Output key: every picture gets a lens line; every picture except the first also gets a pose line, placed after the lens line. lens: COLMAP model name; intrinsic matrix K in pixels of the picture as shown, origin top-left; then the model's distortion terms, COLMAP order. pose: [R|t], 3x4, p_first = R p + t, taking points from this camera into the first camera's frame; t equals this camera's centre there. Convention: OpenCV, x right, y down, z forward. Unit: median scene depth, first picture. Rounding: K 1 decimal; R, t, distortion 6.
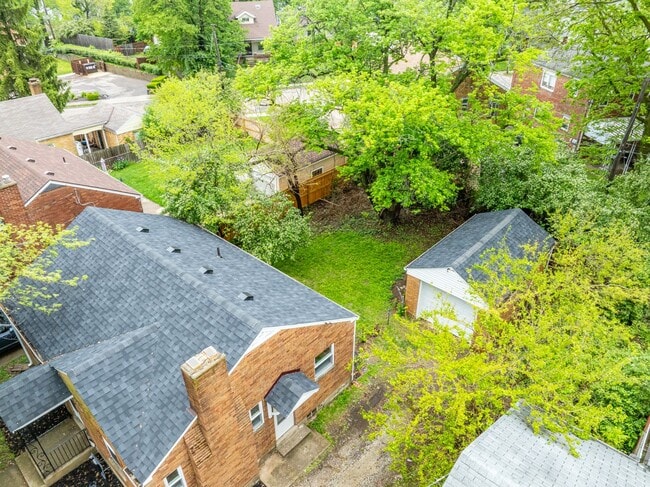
lens RADIAL K [[454.8, 0, 325.0], [0, 454.8, 243.5], [0, 0, 1]] dist [-0.013905, -0.004298]
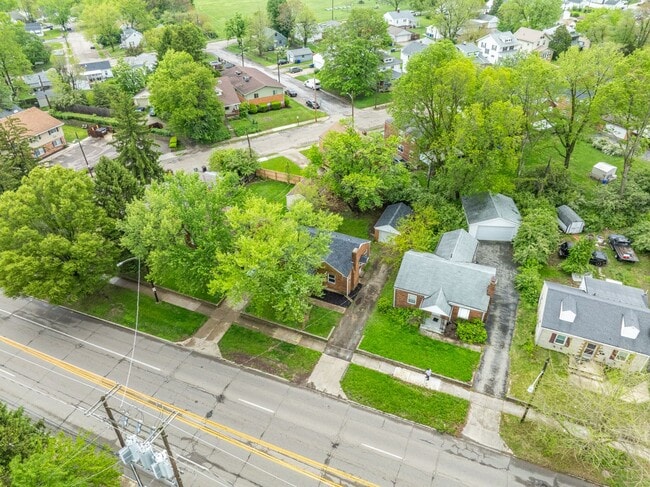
lens RADIAL K [[454.8, 0, 325.0], [0, 454.8, 243.5], [0, 0, 1]] dist [-0.013905, -0.004298]
pose [[0.950172, -0.183697, 0.251851, -0.985901], [0.167726, 0.982277, 0.083671, -0.160251], [-0.262757, -0.037260, 0.964142, -2.033702]]
